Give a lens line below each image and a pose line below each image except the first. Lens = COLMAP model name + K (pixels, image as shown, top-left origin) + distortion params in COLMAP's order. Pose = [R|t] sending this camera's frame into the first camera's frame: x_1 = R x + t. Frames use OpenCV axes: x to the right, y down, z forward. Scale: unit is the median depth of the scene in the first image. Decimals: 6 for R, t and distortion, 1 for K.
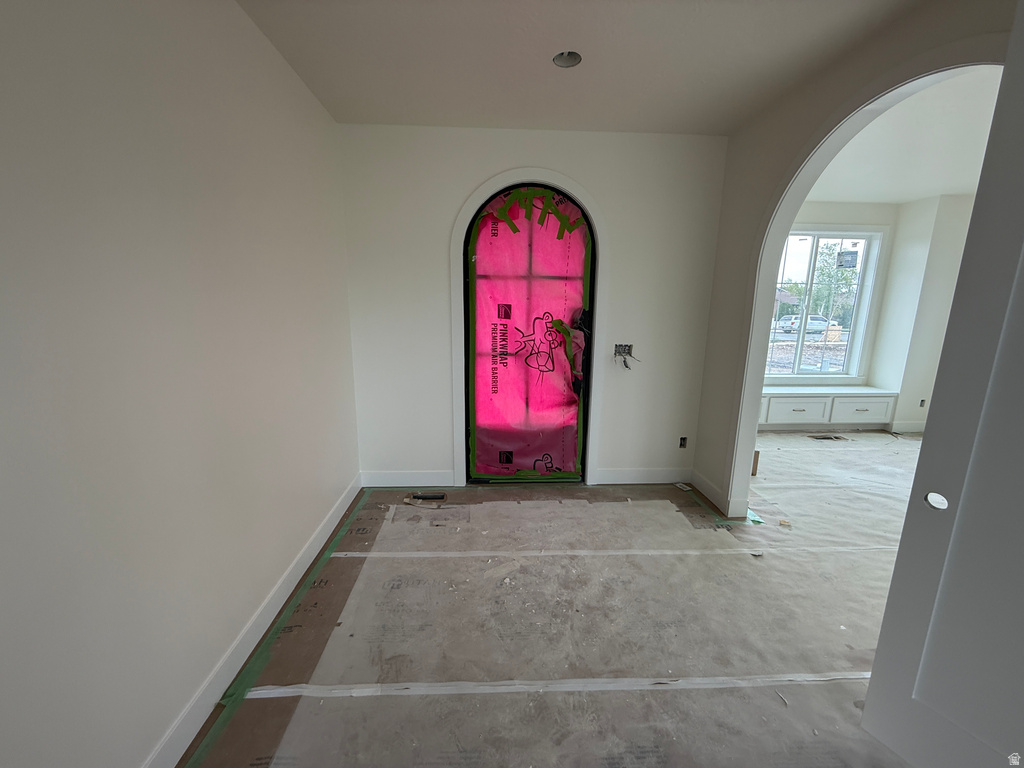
lens RADIAL K [[408.0, 0, 509.8], [0, 408.0, 379.3], [0, 0, 1]] dist [-0.000990, -0.000212]
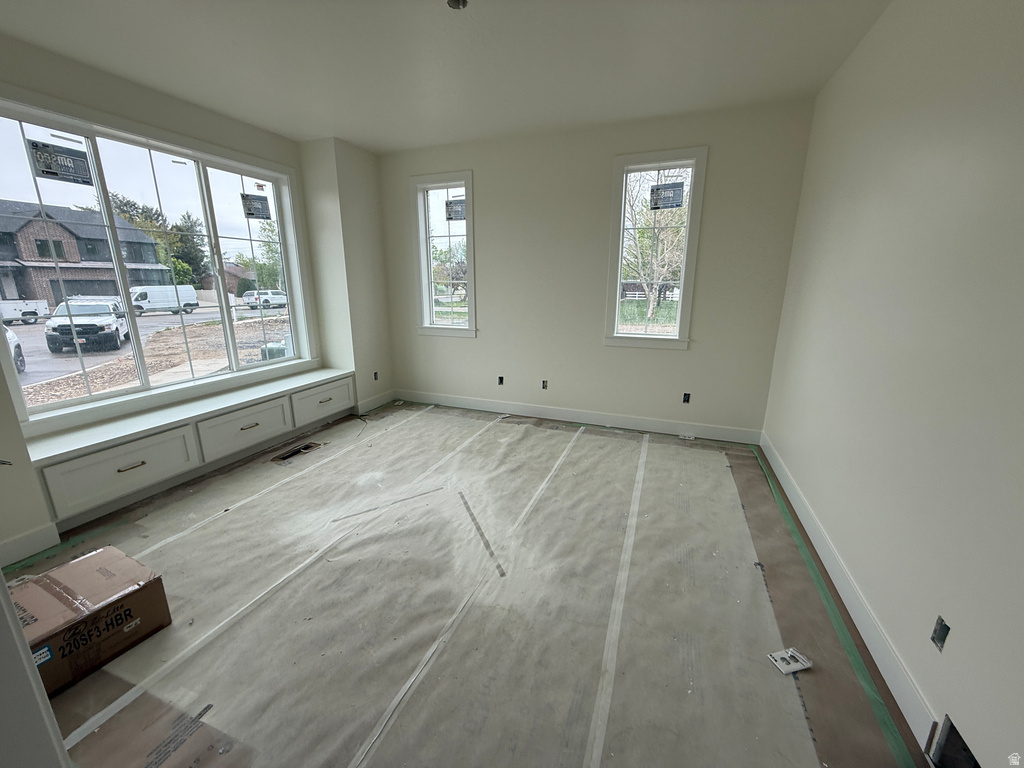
lens RADIAL K [[408.0, 0, 510.9], [0, 408.0, 386.1], [0, 0, 1]] dist [-0.000990, -0.000212]
pose [[0.412101, -0.241286, 0.878609, 0.309430], [0.177677, 0.967067, 0.182241, -0.035197], [-0.893646, 0.081007, 0.441400, 0.308426]]
